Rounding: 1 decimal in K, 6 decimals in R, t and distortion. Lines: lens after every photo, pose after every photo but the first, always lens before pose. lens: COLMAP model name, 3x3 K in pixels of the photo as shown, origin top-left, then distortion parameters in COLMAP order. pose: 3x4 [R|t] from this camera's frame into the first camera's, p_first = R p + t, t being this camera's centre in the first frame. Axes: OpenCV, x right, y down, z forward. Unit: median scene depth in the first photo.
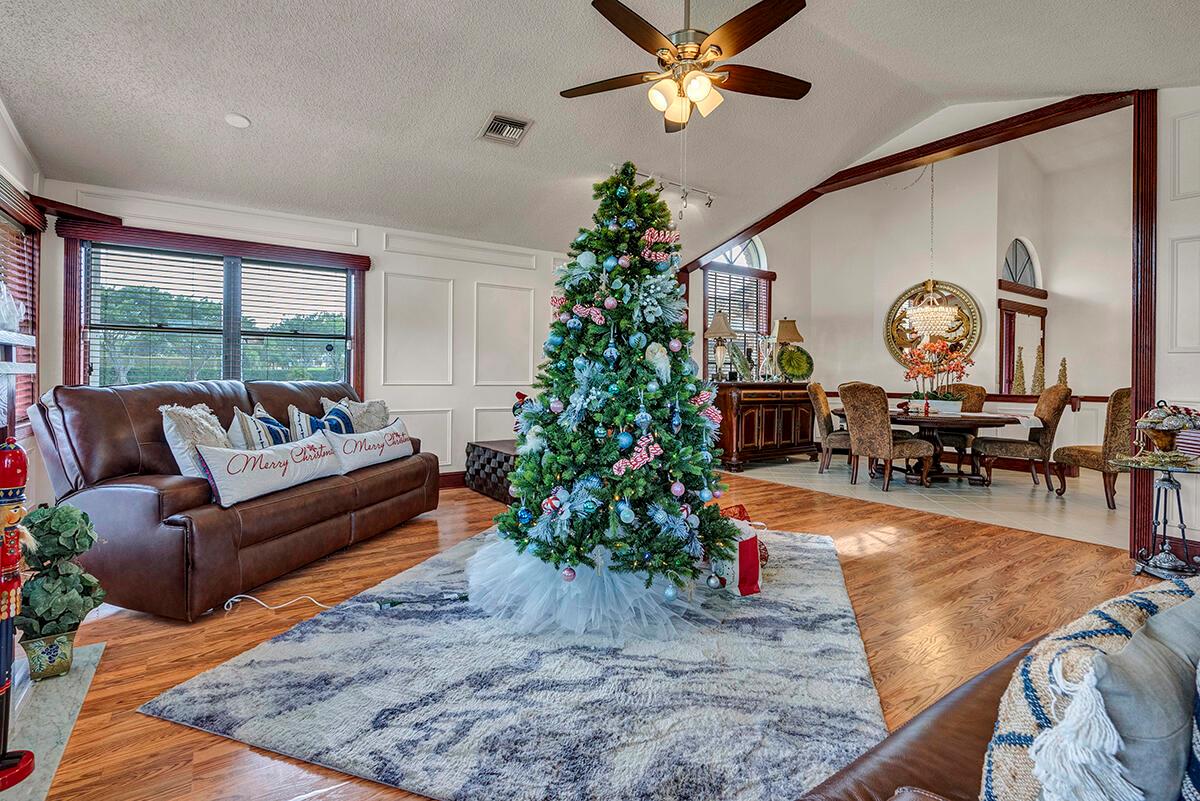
lens RADIAL K [[551.3, 0, 620.1], [0, 551.3, 377.1], [0, 0, 1]] dist [-0.011710, 0.004789]
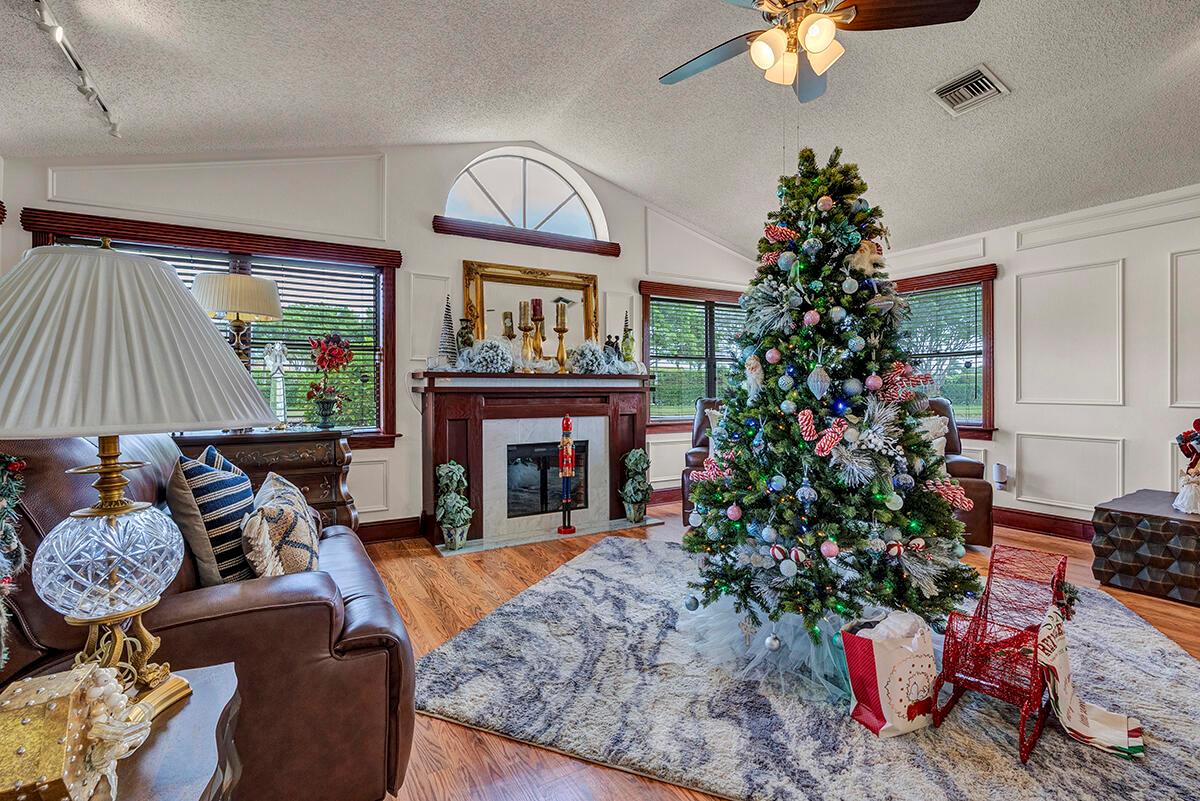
lens RADIAL K [[551.3, 0, 602.7], [0, 551.3, 377.6], [0, 0, 1]] dist [-0.011710, 0.004789]
pose [[-0.076449, -0.030480, -0.996607, 0.599546], [-0.004798, 0.999532, -0.030202, 0.005027], [0.997062, 0.002473, -0.076559, 0.484104]]
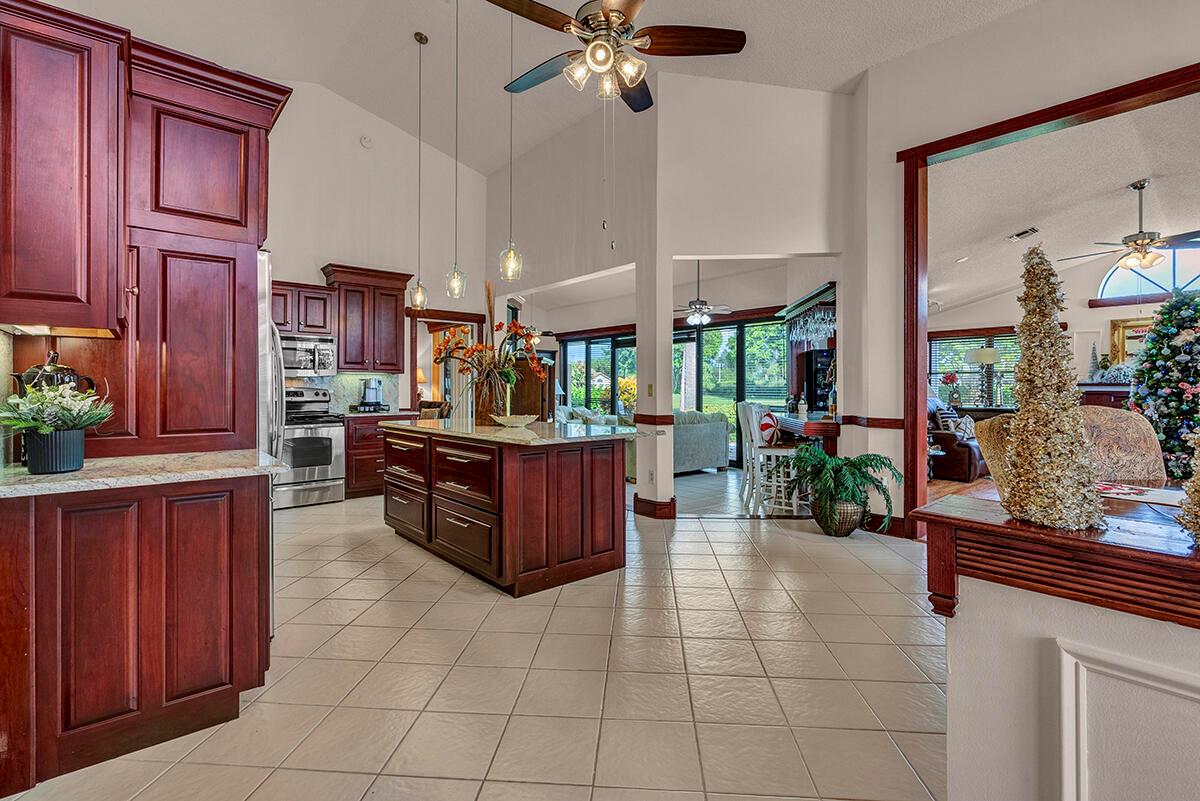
lens RADIAL K [[551.3, 0, 605.2], [0, 551.3, 387.1], [0, 0, 1]] dist [-0.011710, 0.004789]
pose [[-0.993519, -0.014005, -0.112799, 1.552259], [-0.014418, 0.999892, 0.002841, -0.001164], [0.112748, 0.004448, -0.993614, 1.875271]]
